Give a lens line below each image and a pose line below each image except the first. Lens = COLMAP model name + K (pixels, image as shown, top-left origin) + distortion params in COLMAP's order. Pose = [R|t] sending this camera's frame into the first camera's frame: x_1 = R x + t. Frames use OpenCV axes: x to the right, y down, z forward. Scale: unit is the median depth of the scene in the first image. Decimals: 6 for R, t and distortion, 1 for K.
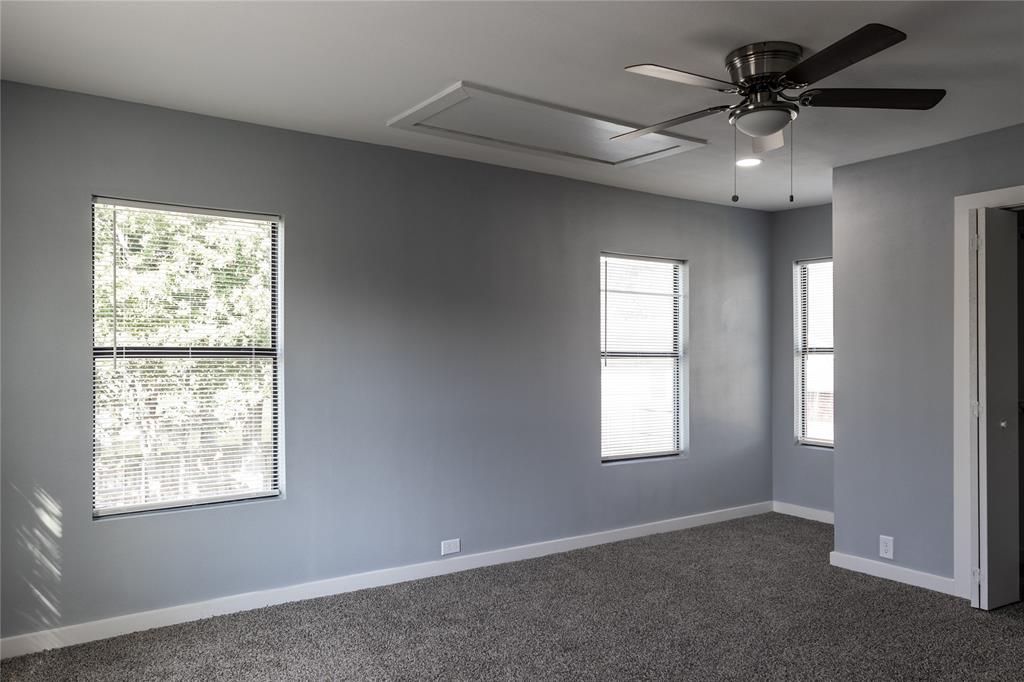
lens RADIAL K [[758.7, 0, 512.0], [0, 758.7, 341.0], [0, 0, 1]] dist [-0.033240, 0.006804]
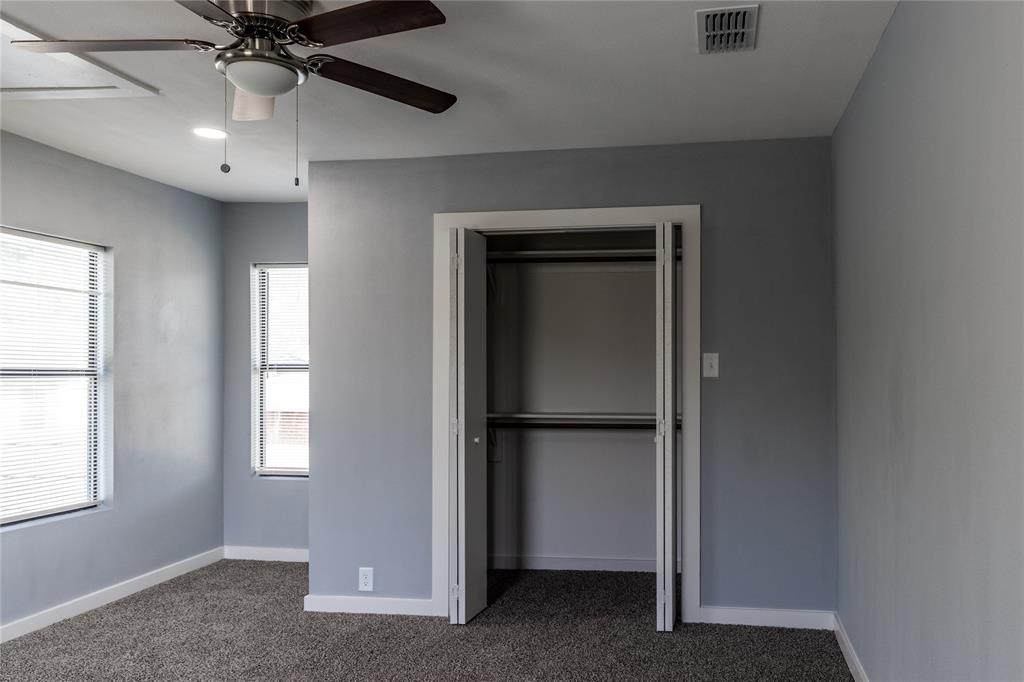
lens RADIAL K [[712.4, 0, 512.6], [0, 712.4, 363.4], [0, 0, 1]] dist [0.002343, -0.001515]
pose [[0.660952, 0.003448, 0.750420, -0.041576], [-0.014243, 0.999867, 0.007950, -0.002598], [-0.750293, -0.015943, 0.660913, 0.260457]]
